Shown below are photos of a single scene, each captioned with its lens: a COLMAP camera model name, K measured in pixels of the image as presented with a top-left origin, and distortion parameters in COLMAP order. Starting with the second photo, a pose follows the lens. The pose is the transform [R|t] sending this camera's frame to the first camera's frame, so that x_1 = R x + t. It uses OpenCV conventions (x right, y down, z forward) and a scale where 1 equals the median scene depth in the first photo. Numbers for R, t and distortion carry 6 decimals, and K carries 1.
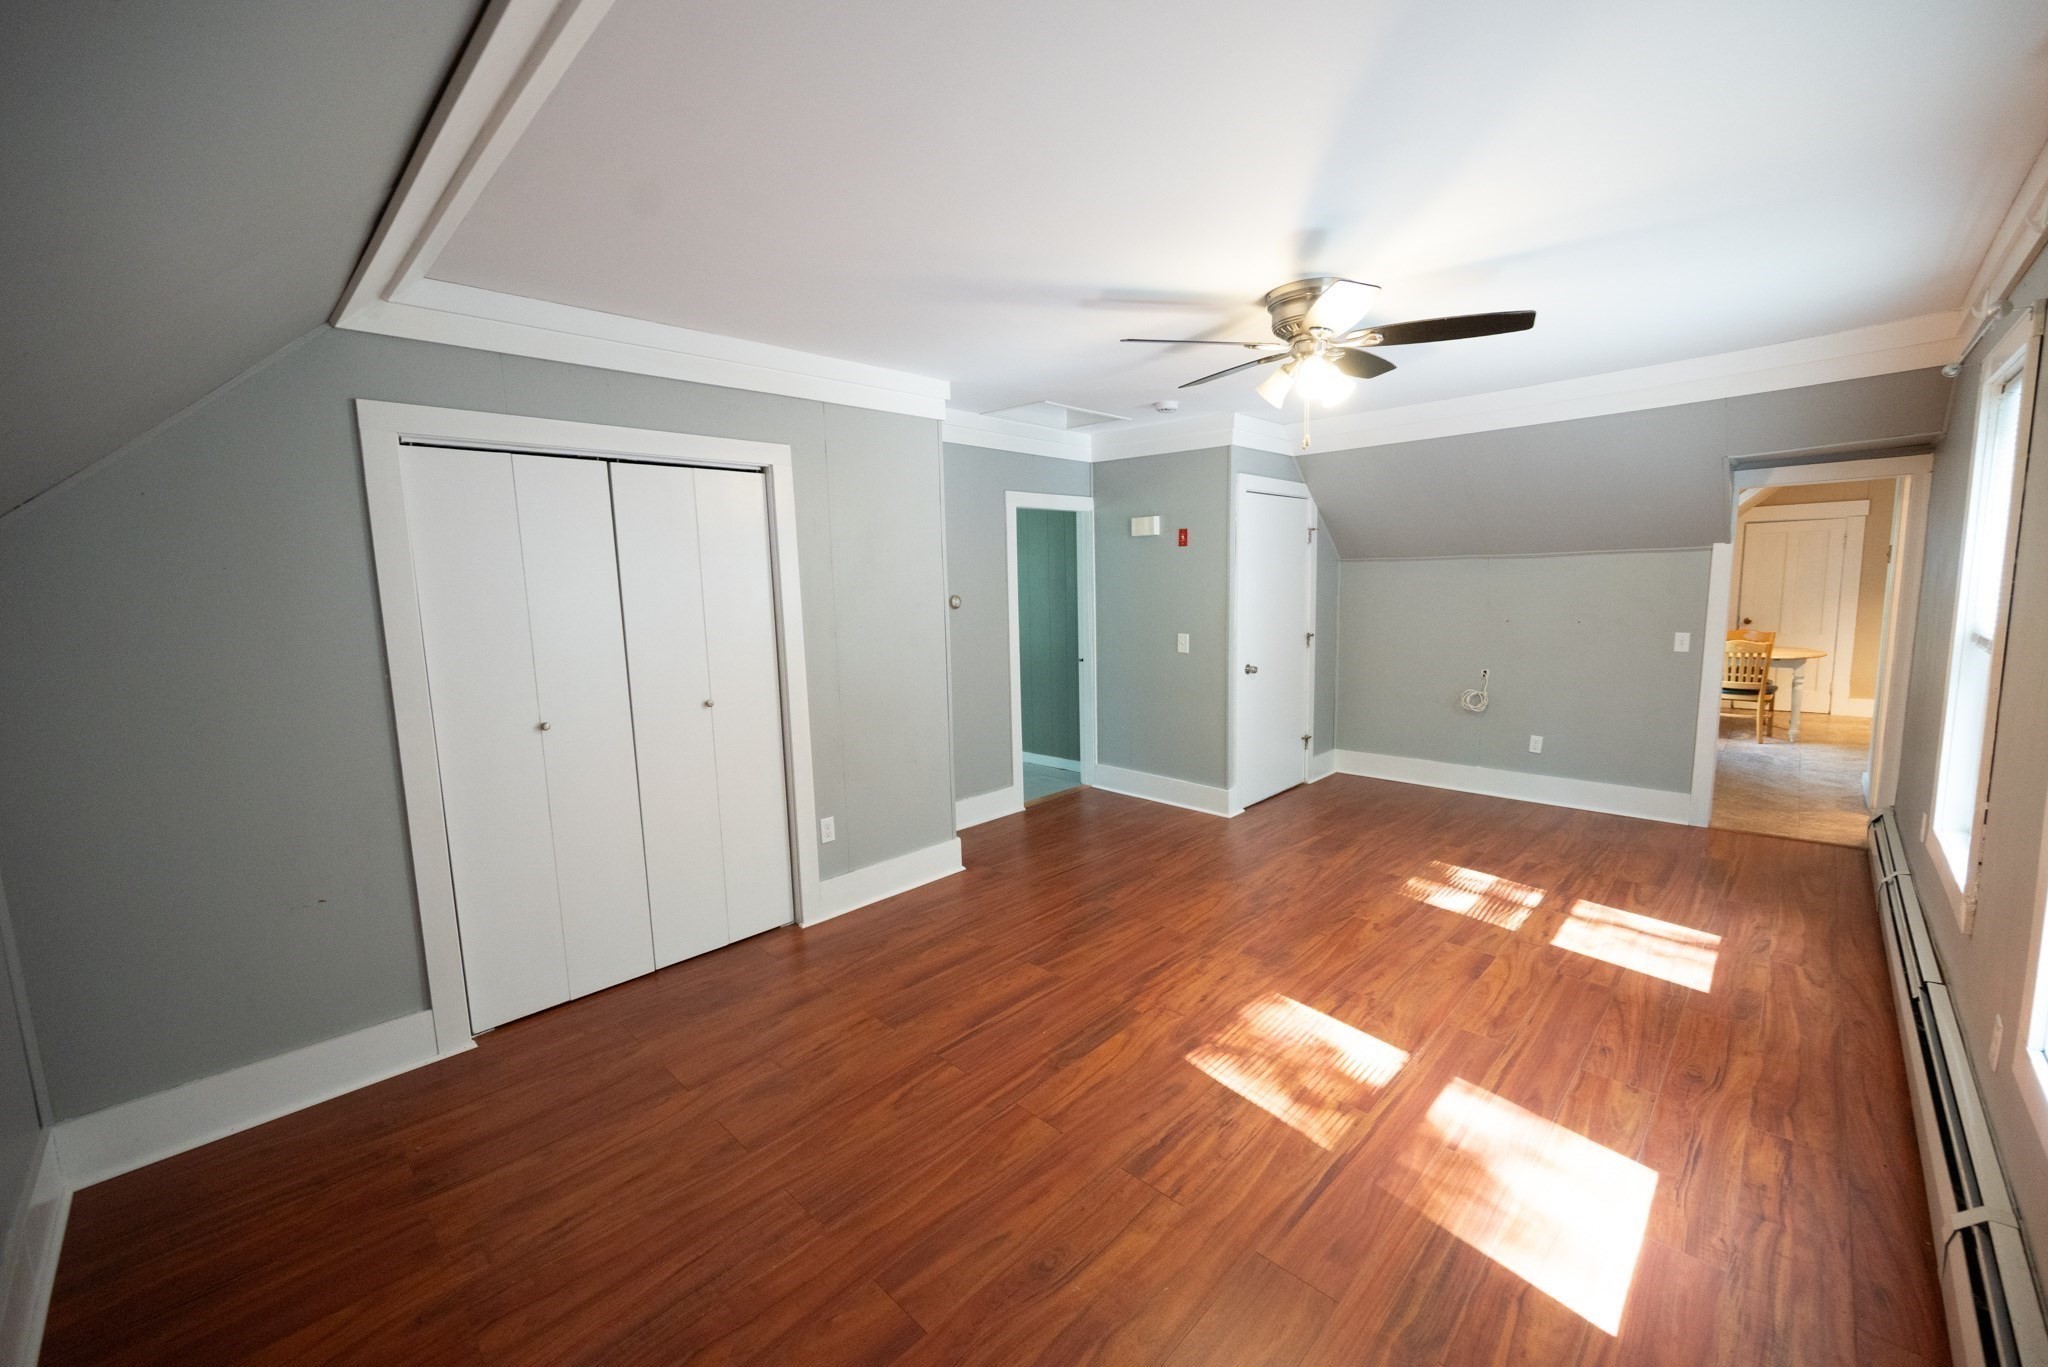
lens RADIAL K [[805.6, 0, 1029.0], [0, 805.6, 681.5], [0, 0, 1]] dist [0.000971, 0.000161]
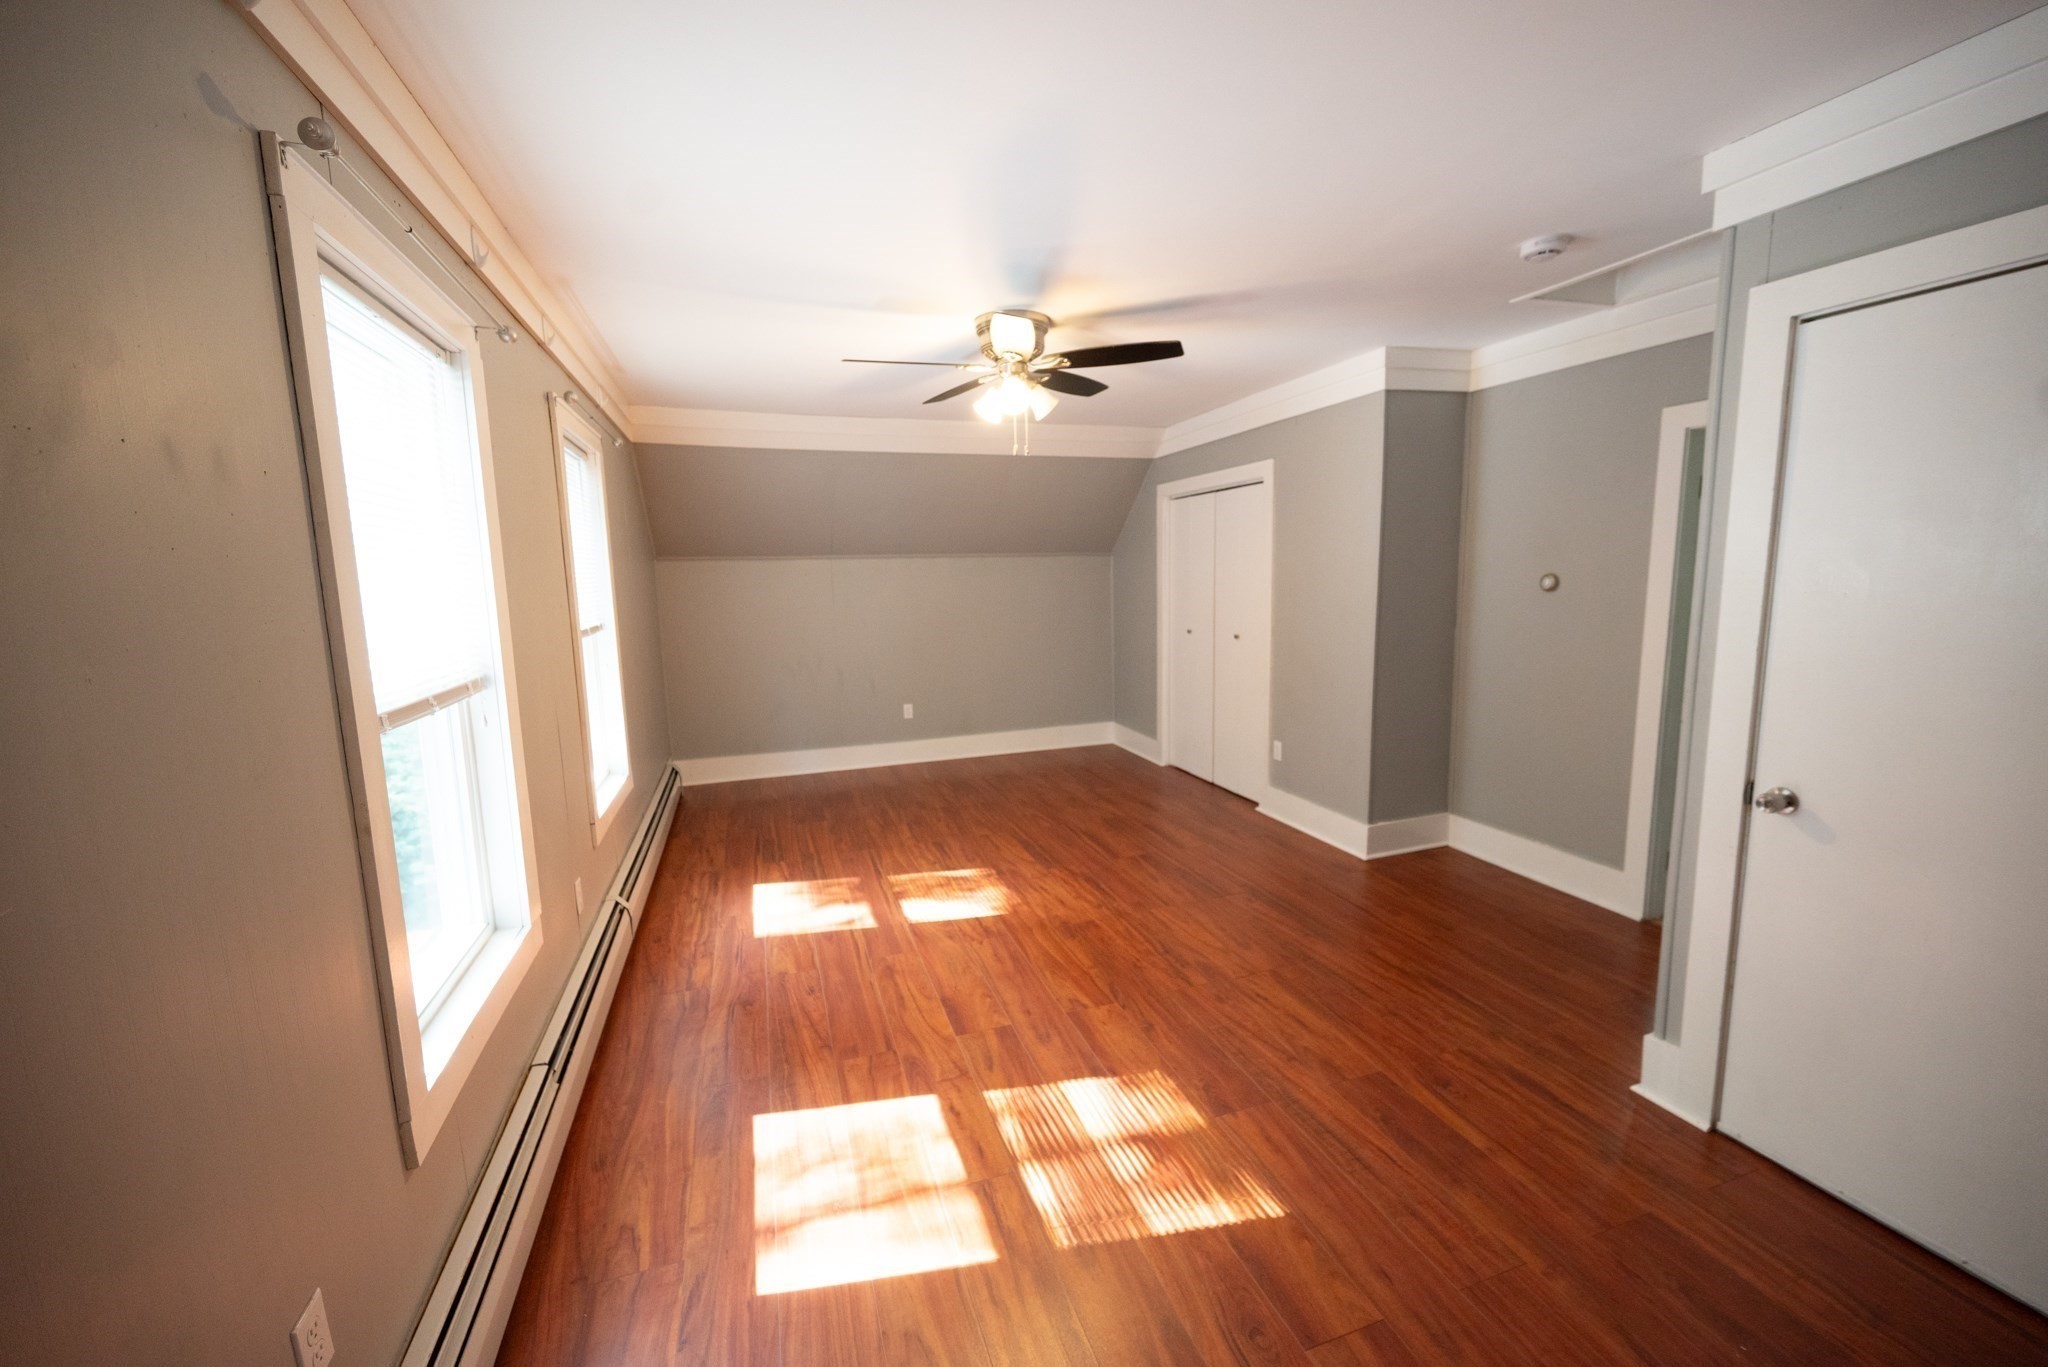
lens RADIAL K [[805.6, 0, 1027.4], [0, 805.6, 680.5], [0, 0, 1]] dist [0.000971, 0.000161]
pose [[-0.453143, 0.153265, -0.878163, 1.321981], [-0.082376, 0.973695, 0.212445, -0.211921], [0.887624, 0.168608, -0.428598, 1.475152]]
